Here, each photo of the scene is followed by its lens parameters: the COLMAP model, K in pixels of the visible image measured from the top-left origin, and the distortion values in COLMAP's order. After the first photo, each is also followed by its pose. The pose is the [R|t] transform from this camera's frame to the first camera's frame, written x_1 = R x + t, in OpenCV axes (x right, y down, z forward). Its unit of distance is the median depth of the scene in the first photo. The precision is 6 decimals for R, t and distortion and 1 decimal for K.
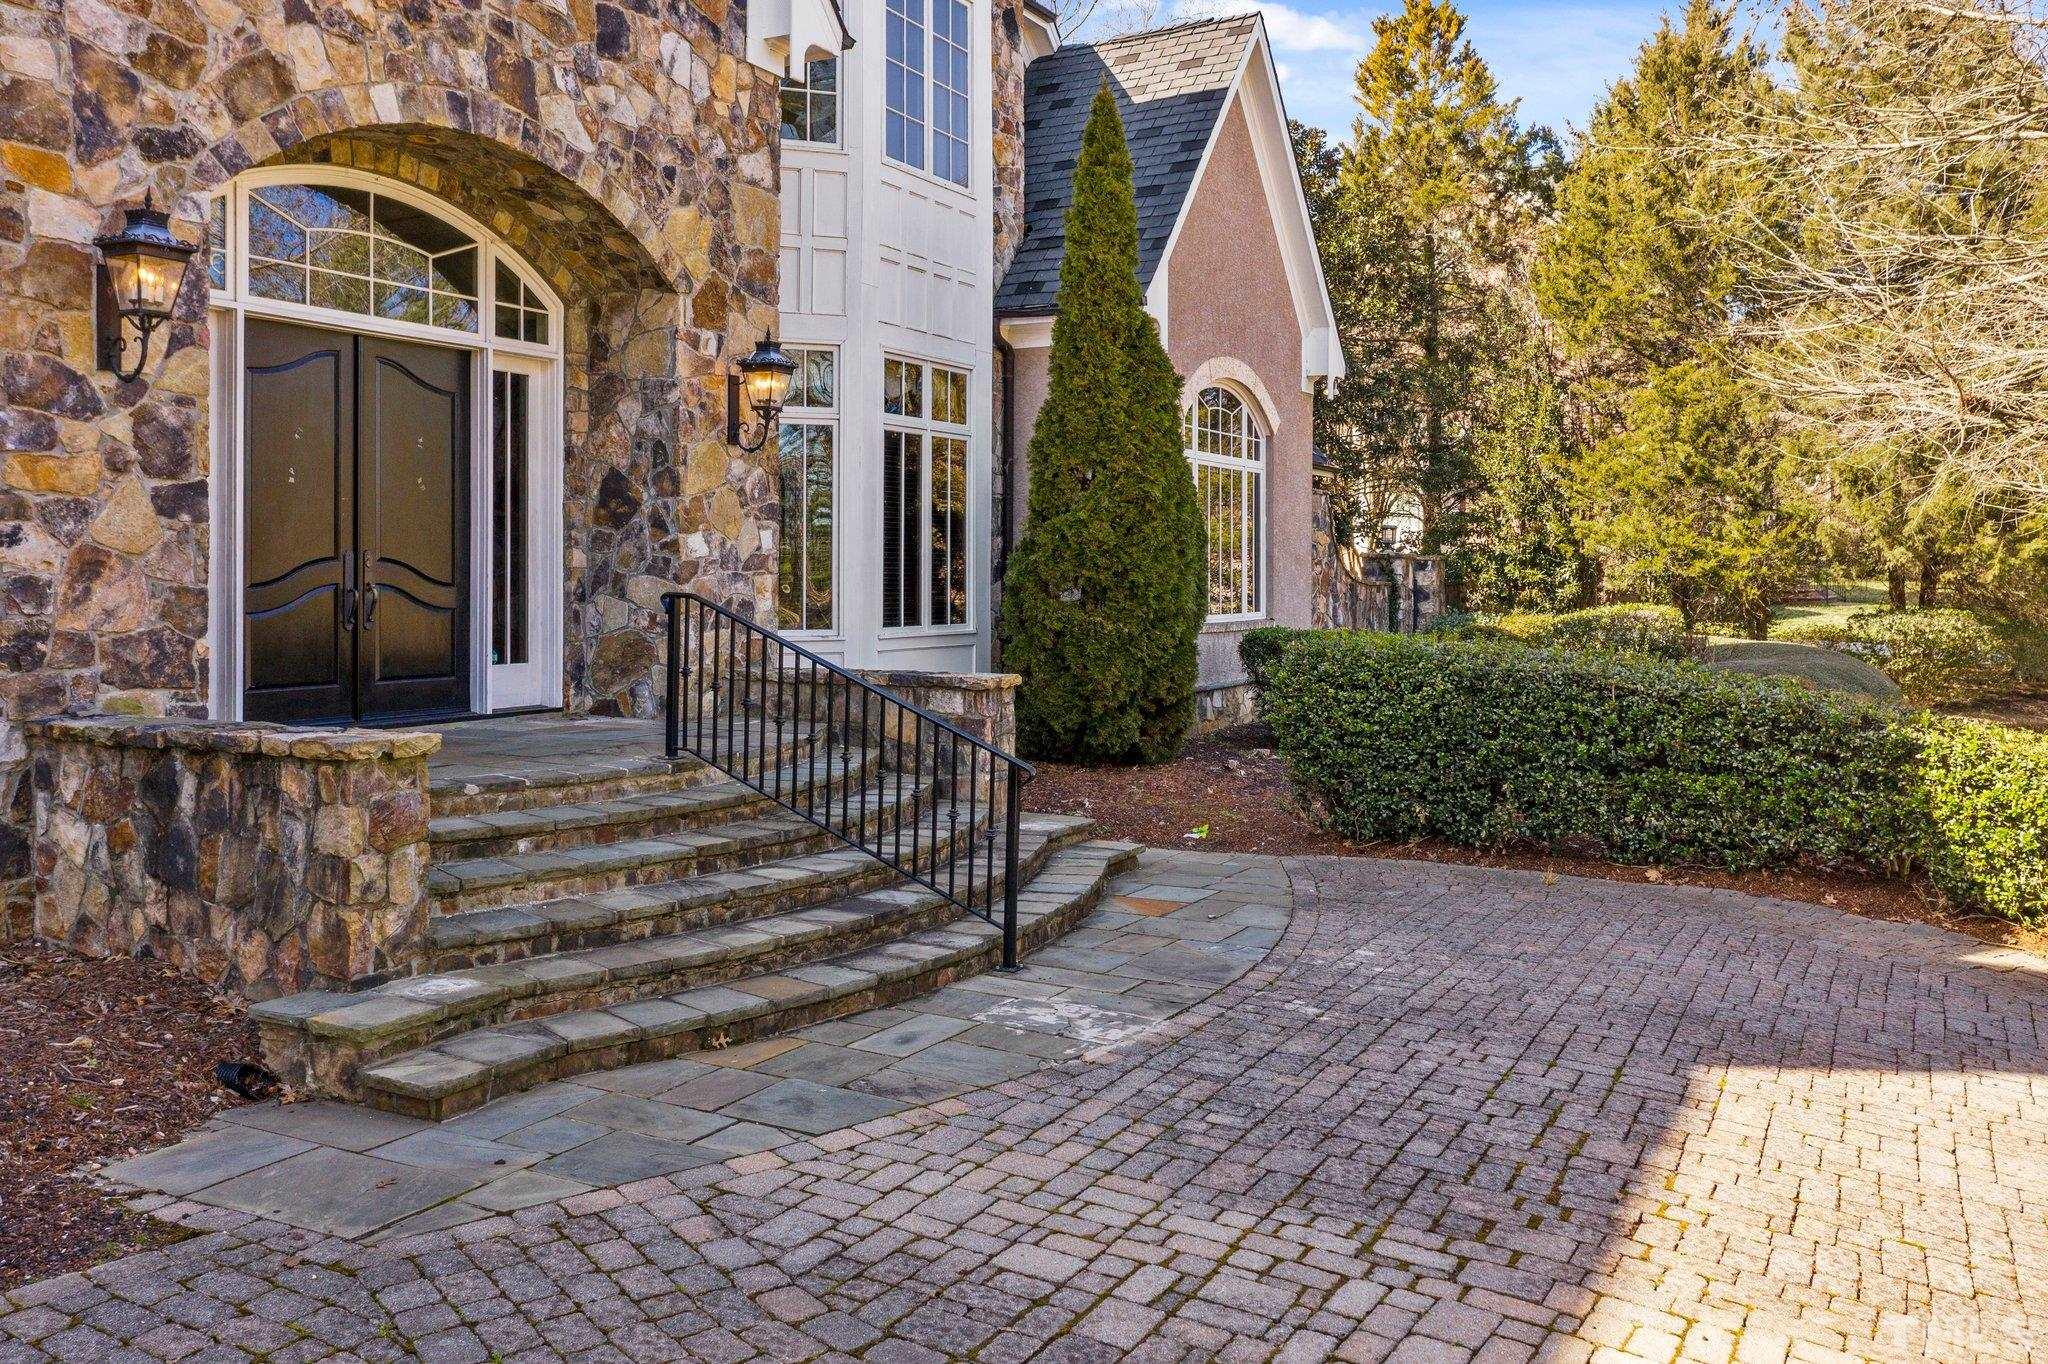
lens RADIAL K [[1620.2, 0, 980.3], [0, 1620.2, 604.0], [0, 0, 1]] dist [-0.003682, 0.000406]
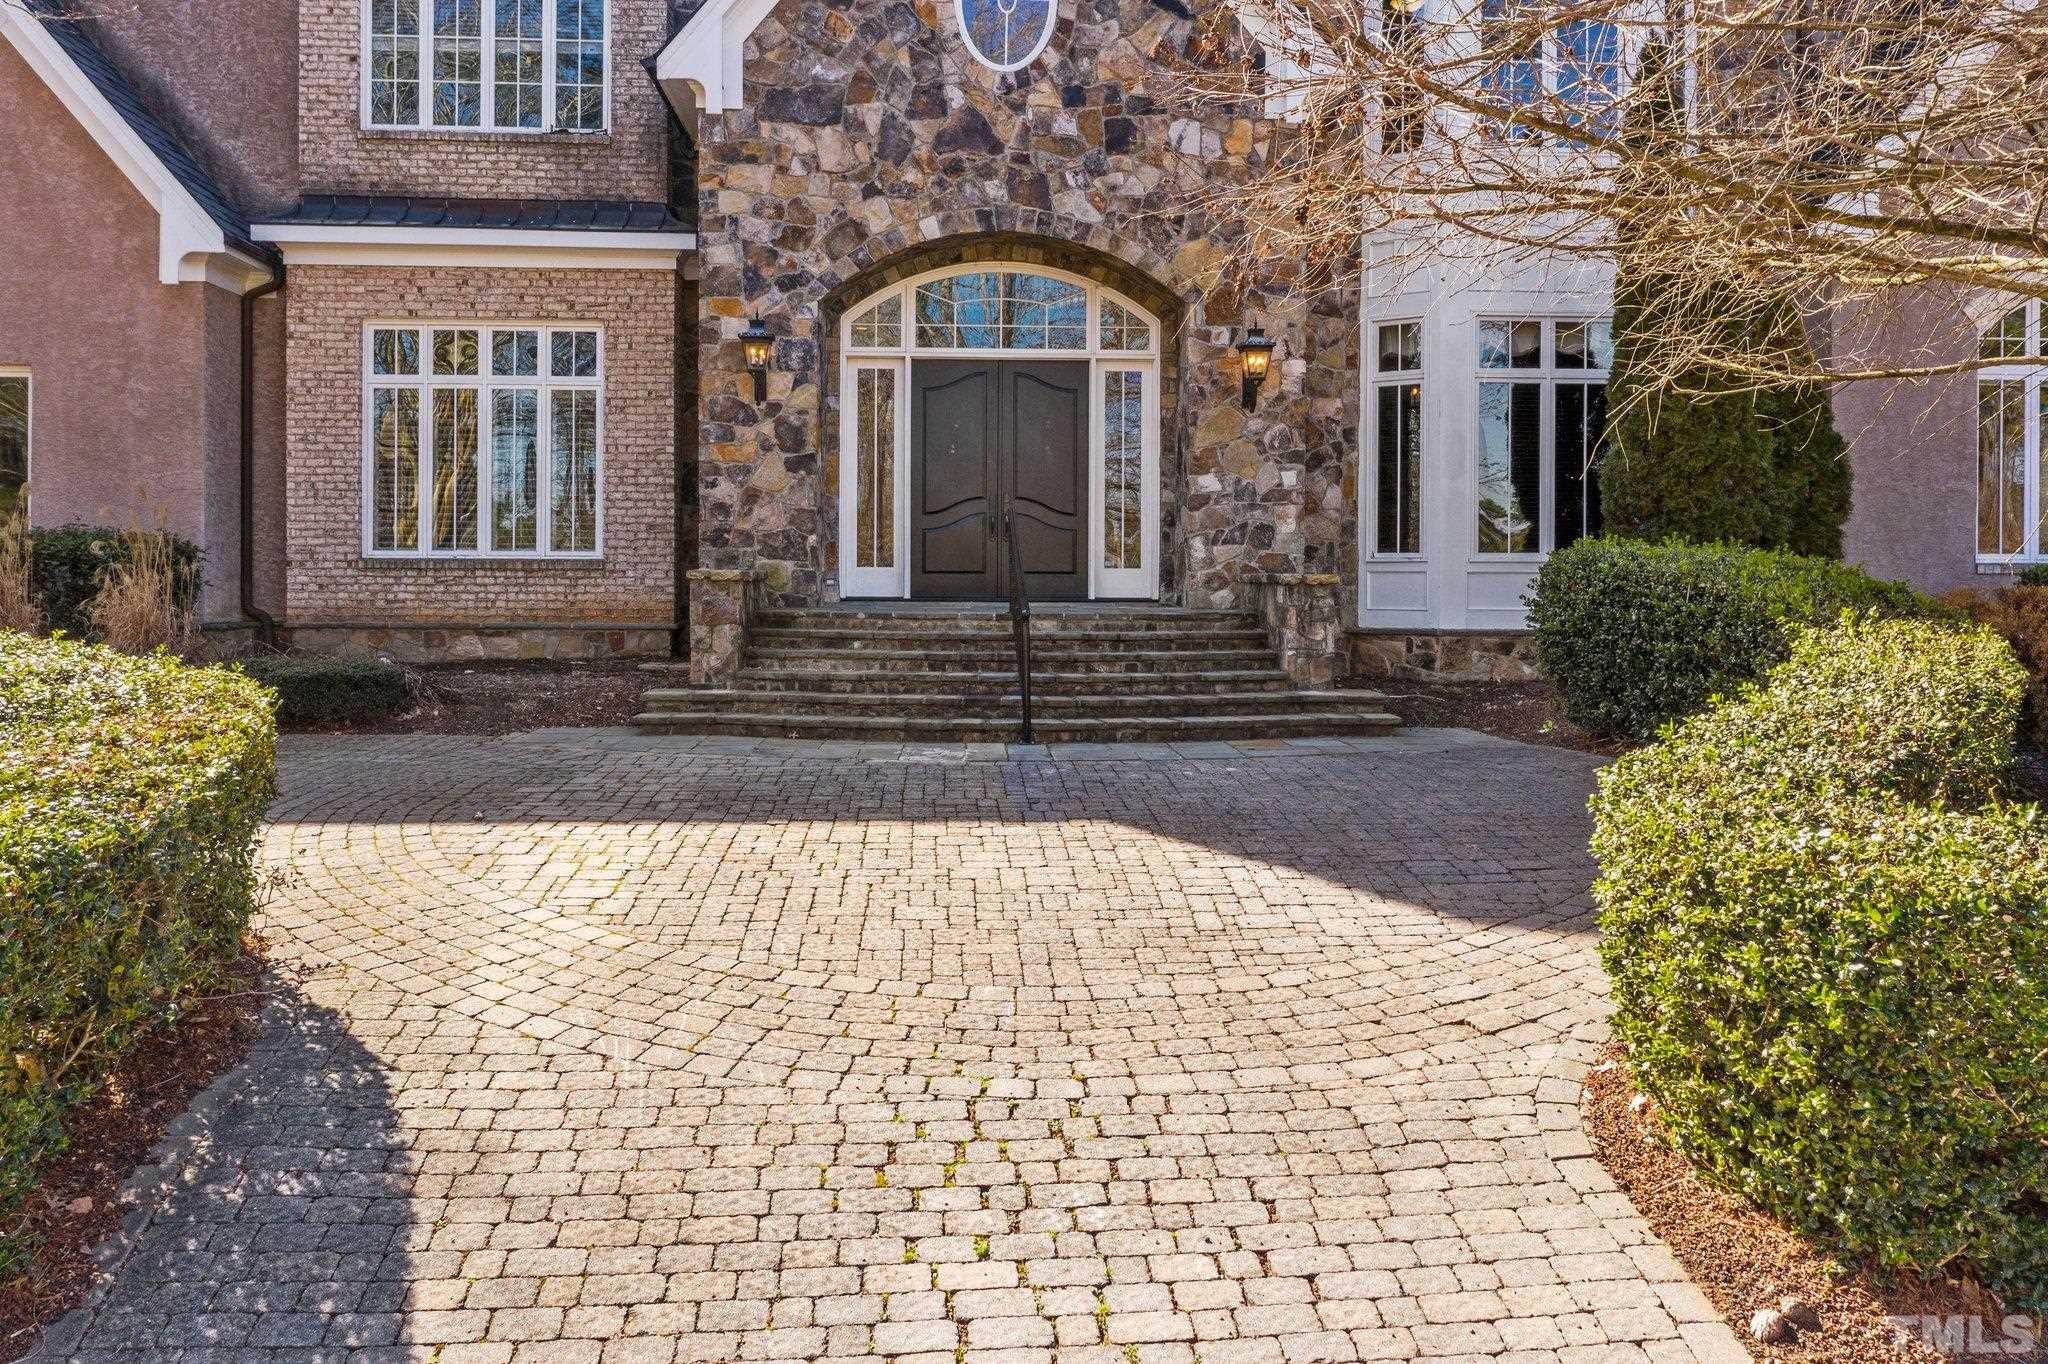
lens RADIAL K [[1620.2, 0, 1035.9], [0, 1620.2, 613.4], [0, 0, 1]] dist [-0.003682, 0.000406]
pose [[0.557277, 0.024049, -0.829978, 0.984876], [-0.018262, 0.999694, 0.016705, 0.059818], [0.830126, 0.005848, 0.557546, 0.119270]]
